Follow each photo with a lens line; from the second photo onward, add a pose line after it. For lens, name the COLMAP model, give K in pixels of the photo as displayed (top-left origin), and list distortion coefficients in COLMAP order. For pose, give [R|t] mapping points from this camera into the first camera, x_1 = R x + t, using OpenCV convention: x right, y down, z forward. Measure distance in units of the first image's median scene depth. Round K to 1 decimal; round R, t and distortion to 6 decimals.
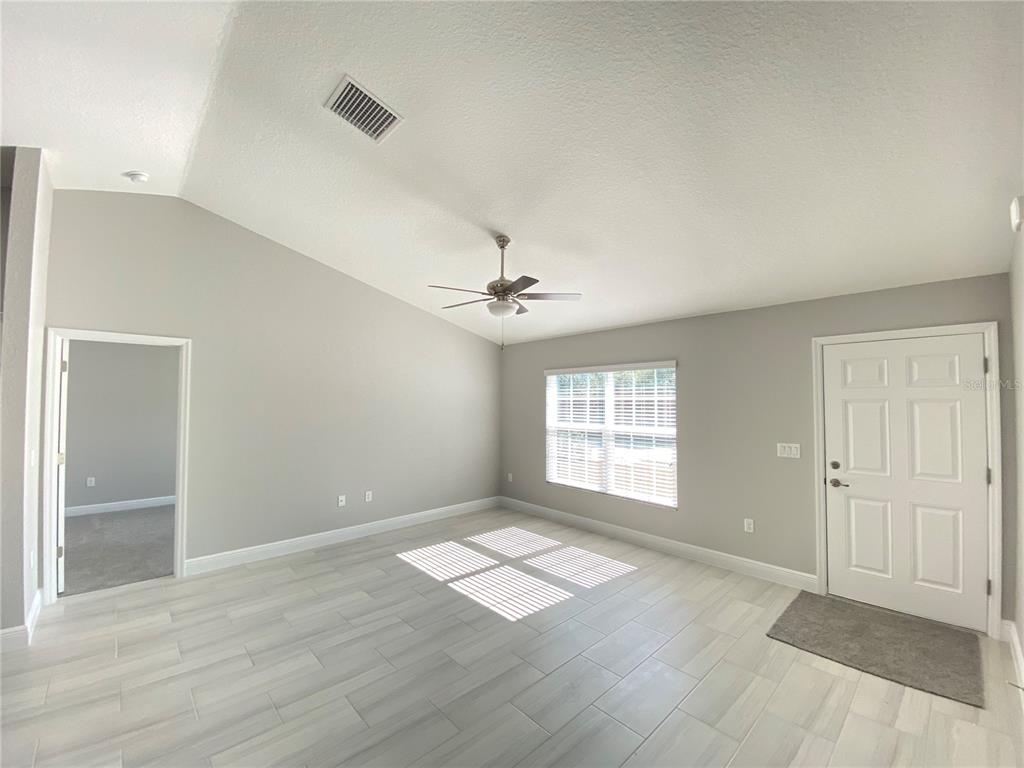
lens RADIAL K [[413.6, 0, 508.9], [0, 413.6, 383.9], [0, 0, 1]] dist [0.008408, -0.000277]
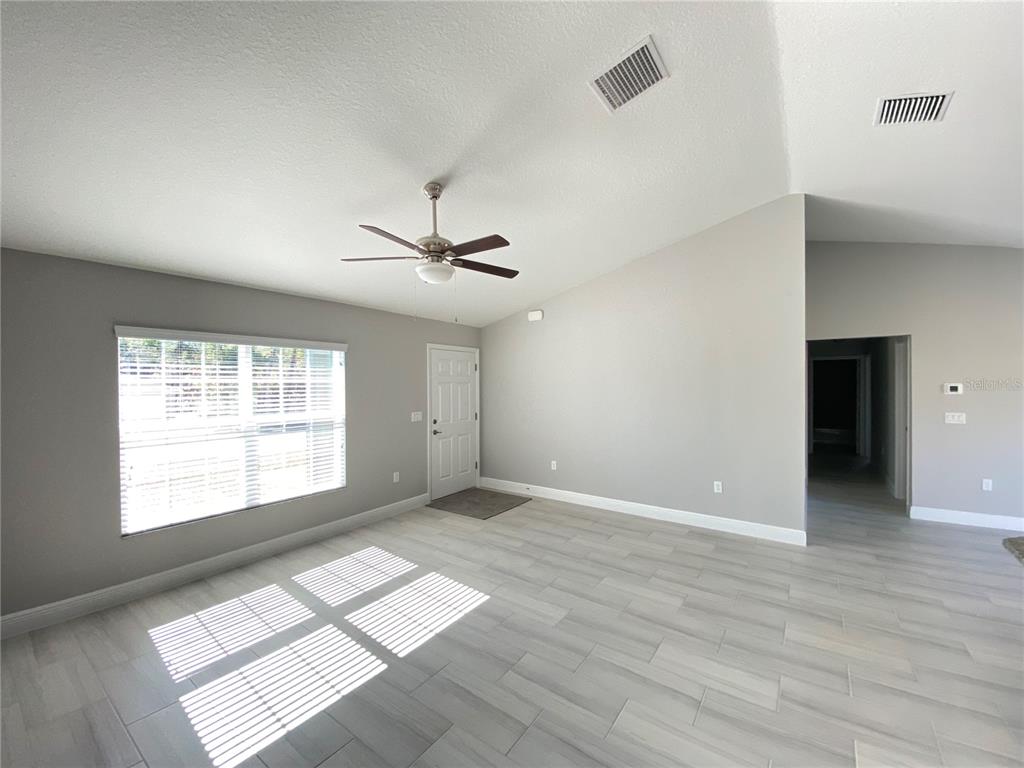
lens RADIAL K [[412.7, 0, 512.0], [0, 412.7, 384.0], [0, 0, 1]] dist [-0.001339, -0.000354]
pose [[-0.196450, -0.002534, 0.980511, -0.754184], [-0.035015, 0.999377, -0.004433, 0.036052], [-0.979888, -0.035204, -0.196416, 0.878117]]
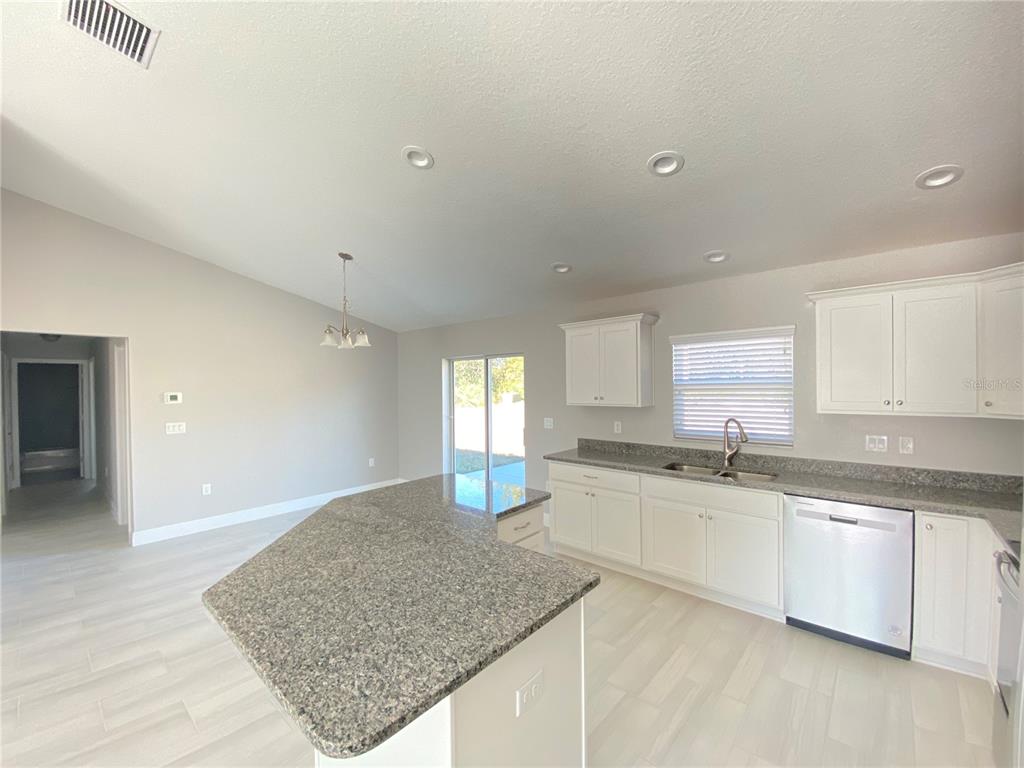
lens RADIAL K [[418.1, 0, 509.9], [0, 418.1, 384.8], [0, 0, 1]] dist [0.032518, -0.025368]
pose [[-0.994875, 0.008595, -0.100746, -0.653421], [0.012983, 0.998992, -0.042976, 0.026327], [0.100275, -0.044064, -0.993984, 0.663549]]
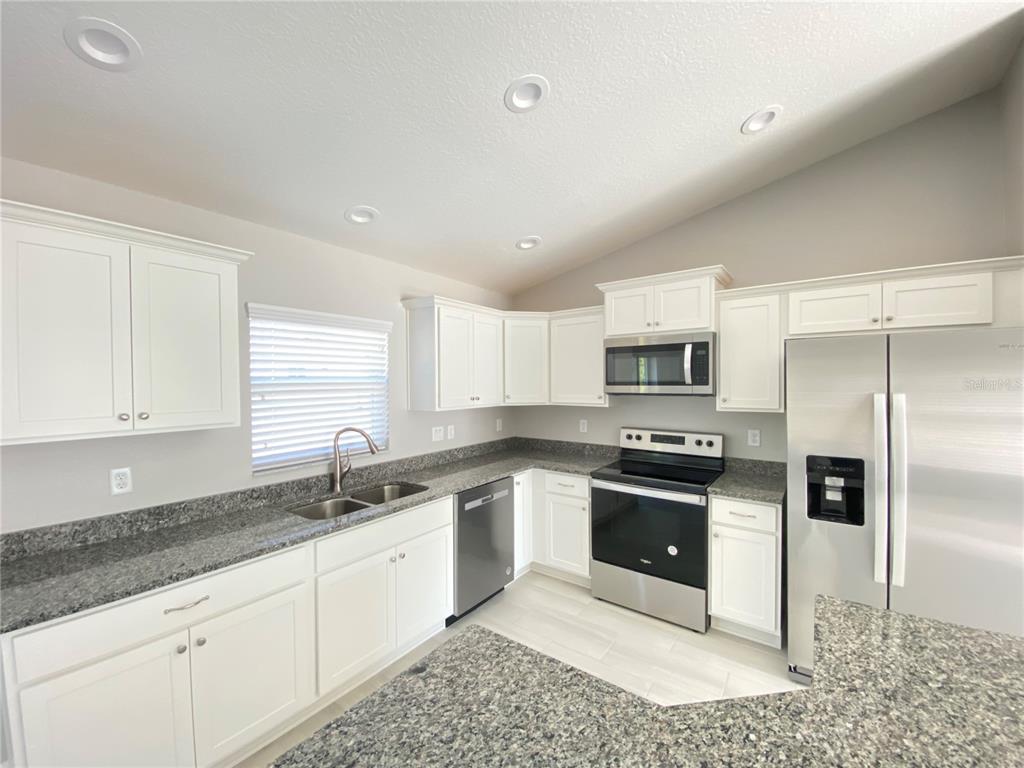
lens RADIAL K [[418.1, 0, 509.9], [0, 418.1, 384.8], [0, 0, 1]] dist [0.032518, -0.025368]
pose [[0.185368, 0.005663, -0.982653, -0.489357], [0.050365, 0.998614, 0.015256, -0.000357], [0.981378, -0.052320, 0.184826, -0.007754]]
